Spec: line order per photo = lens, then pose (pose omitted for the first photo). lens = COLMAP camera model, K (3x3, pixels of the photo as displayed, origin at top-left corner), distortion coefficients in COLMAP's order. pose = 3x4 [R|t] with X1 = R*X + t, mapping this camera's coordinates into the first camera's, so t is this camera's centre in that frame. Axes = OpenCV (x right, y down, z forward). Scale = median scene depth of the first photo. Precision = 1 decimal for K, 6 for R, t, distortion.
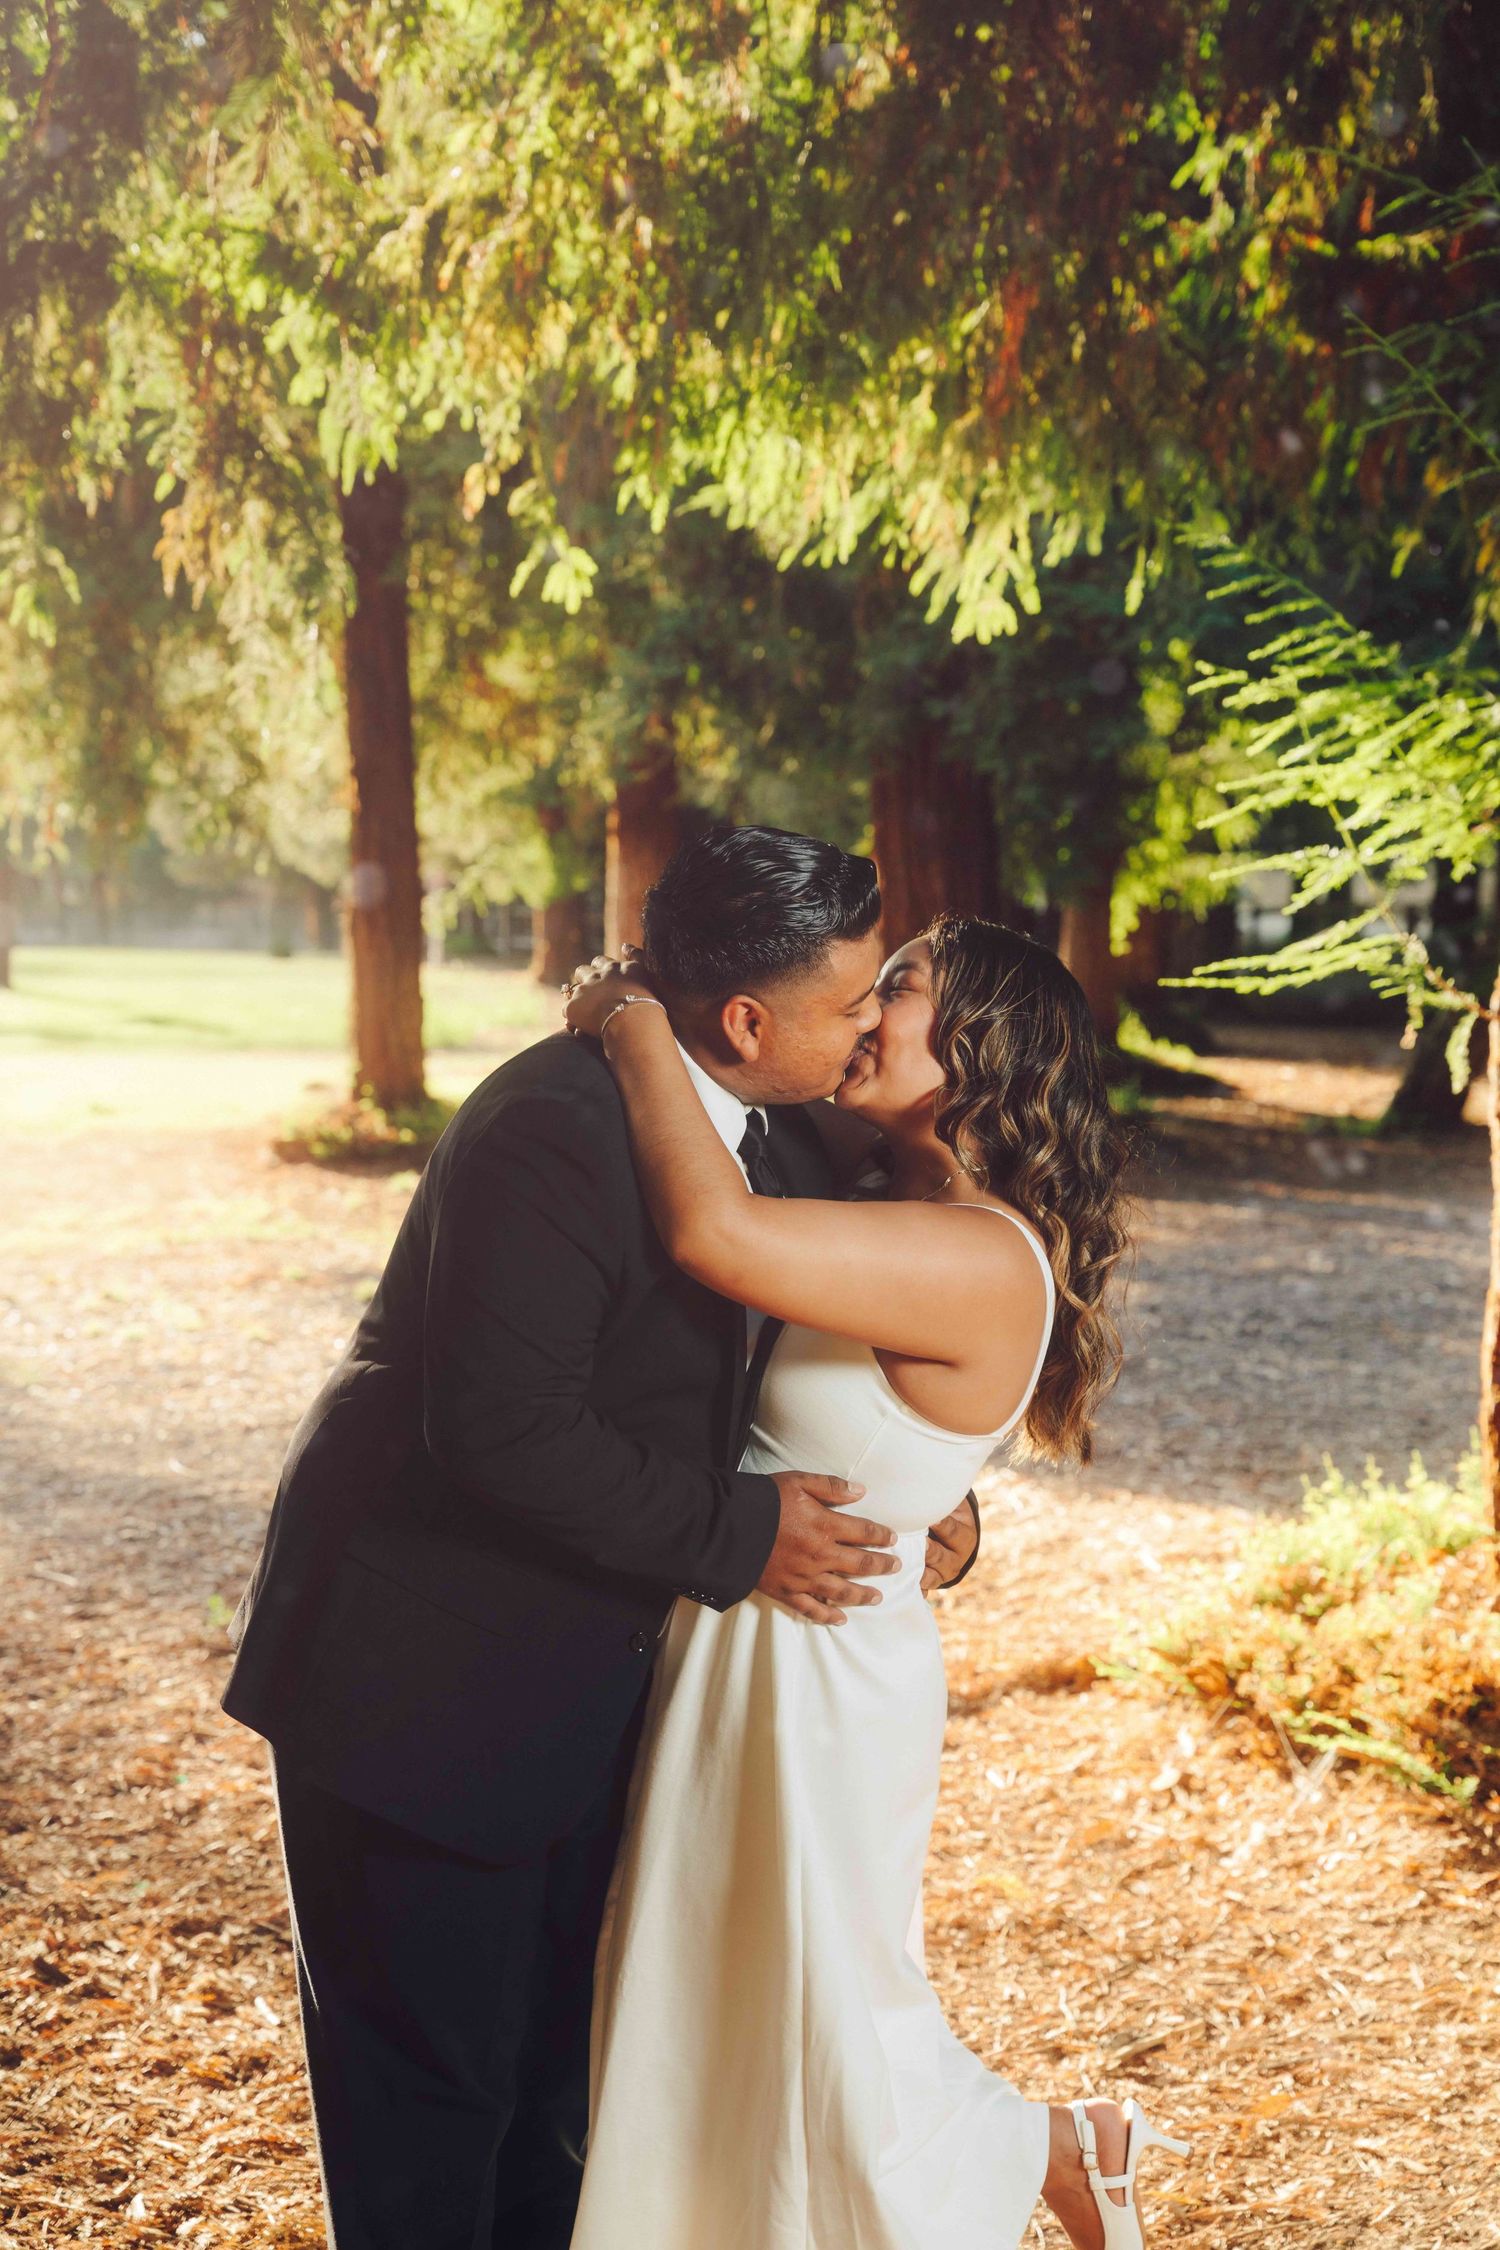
lens RADIAL K [[3669.2, 0, 750.0], [0, 3669.2, 1125.0], [0, 0, 1]] dist [0.421749, -0.177395]
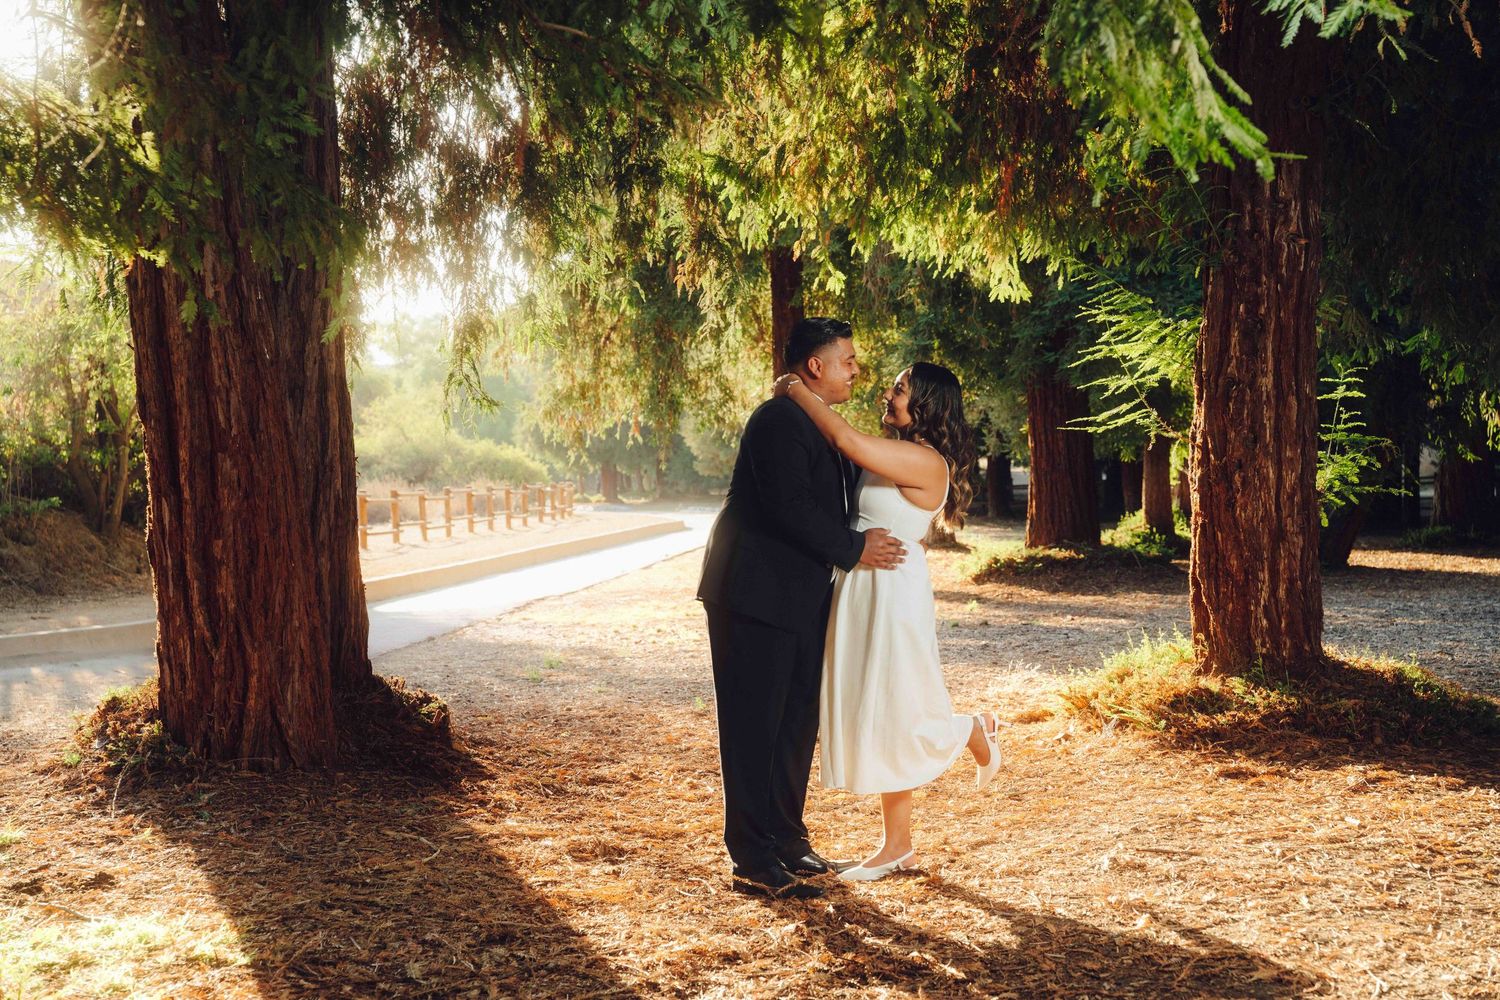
lens RADIAL K [[2446.1, 0, 750.0], [0, 2446.1, 500.0], [0, 0, 1]] dist [0.421749, -0.177395]
pose [[0.990283, -0.013744, -0.138384, 0.121485], [0.002677, 0.996804, -0.079843, 0.130122], [0.139039, 0.078697, 0.987155, -0.632332]]
